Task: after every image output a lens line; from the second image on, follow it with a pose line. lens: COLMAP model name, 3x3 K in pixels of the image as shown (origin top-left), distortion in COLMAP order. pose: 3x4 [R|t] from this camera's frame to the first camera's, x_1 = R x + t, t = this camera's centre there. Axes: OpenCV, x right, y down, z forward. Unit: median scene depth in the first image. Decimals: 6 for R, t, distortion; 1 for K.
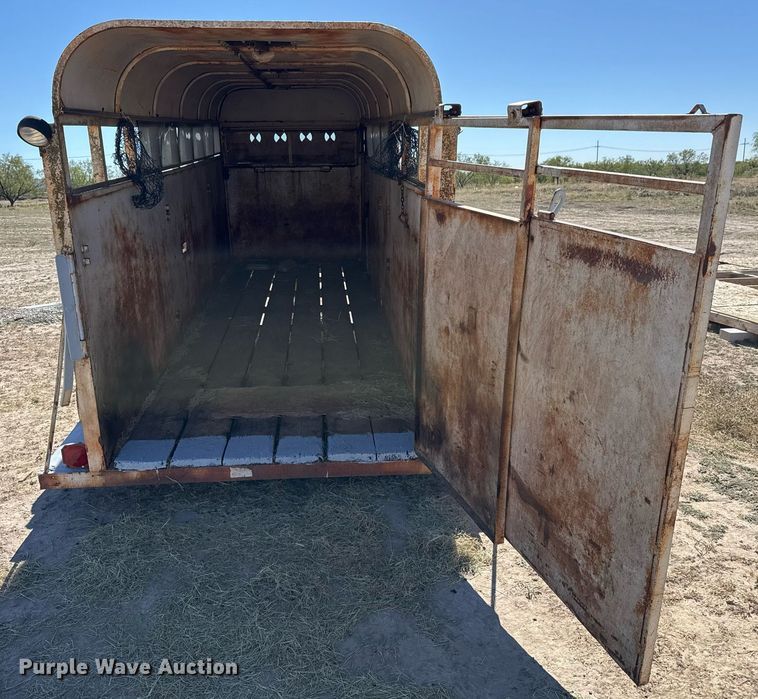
lens RADIAL K [[681.4, 0, 355.2], [0, 681.4, 348.3], [0, 0, 1]] dist [0.144414, -0.292609]
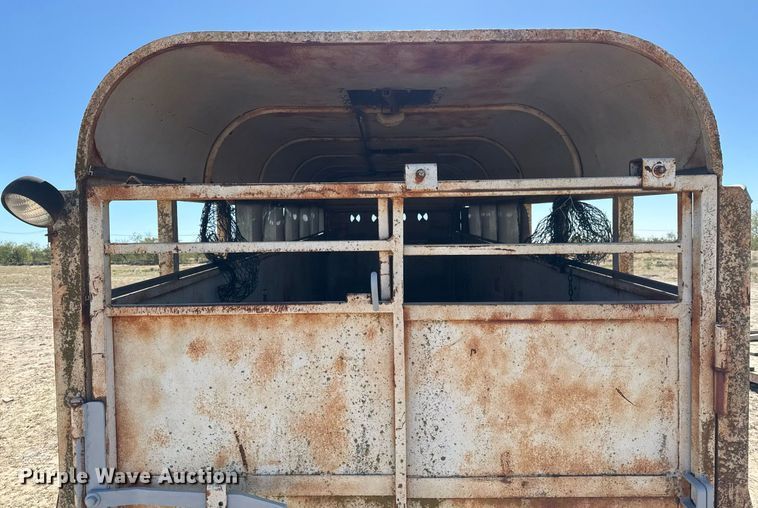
lens RADIAL K [[538.3, 0, 375.6], [0, 538.3, 229.7], [0, 0, 1]] dist [0.072295, -0.091668]
pose [[0.996686, 0.000612, -0.081339, -0.124974], [-0.022896, 0.961652, -0.273314, -0.158214], [0.078053, 0.274271, 0.958480, 0.544607]]
